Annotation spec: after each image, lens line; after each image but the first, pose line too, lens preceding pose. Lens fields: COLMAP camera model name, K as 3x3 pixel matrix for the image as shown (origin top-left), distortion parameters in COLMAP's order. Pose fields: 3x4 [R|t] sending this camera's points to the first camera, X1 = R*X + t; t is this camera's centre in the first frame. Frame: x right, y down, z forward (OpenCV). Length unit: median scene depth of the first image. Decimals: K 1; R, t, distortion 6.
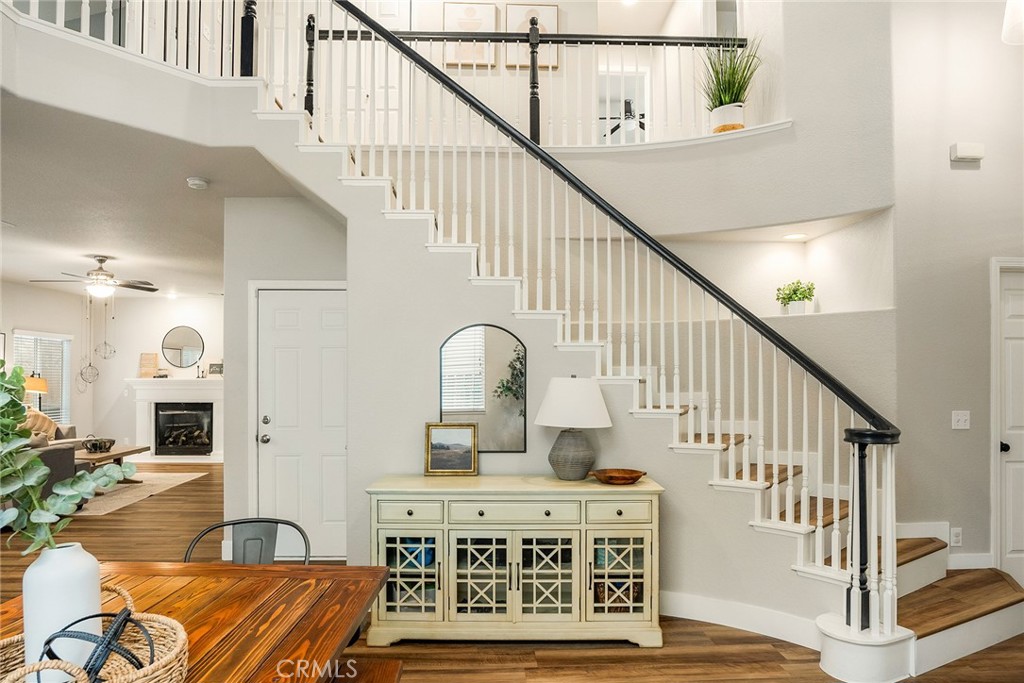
lens RADIAL K [[619.2, 0, 515.5], [0, 619.2, 369.5], [0, 0, 1]] dist [-0.022923, -0.001544]
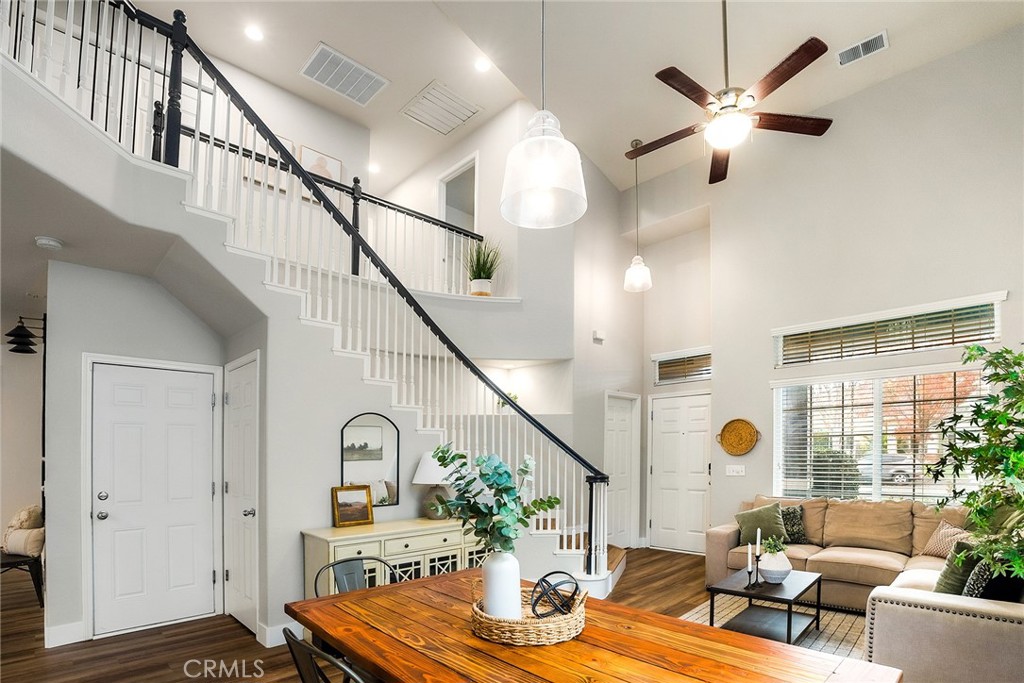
lens RADIAL K [[498.1, 0, 503.7], [0, 498.1, 453.3], [0, 0, 1]] dist [-0.022423, 0.000295]
pose [[0.749978, -0.010858, 0.661374, -0.562136], [-0.002548, 0.999810, 0.019303, -0.004920], [-0.661458, -0.016162, 0.749808, -0.012204]]
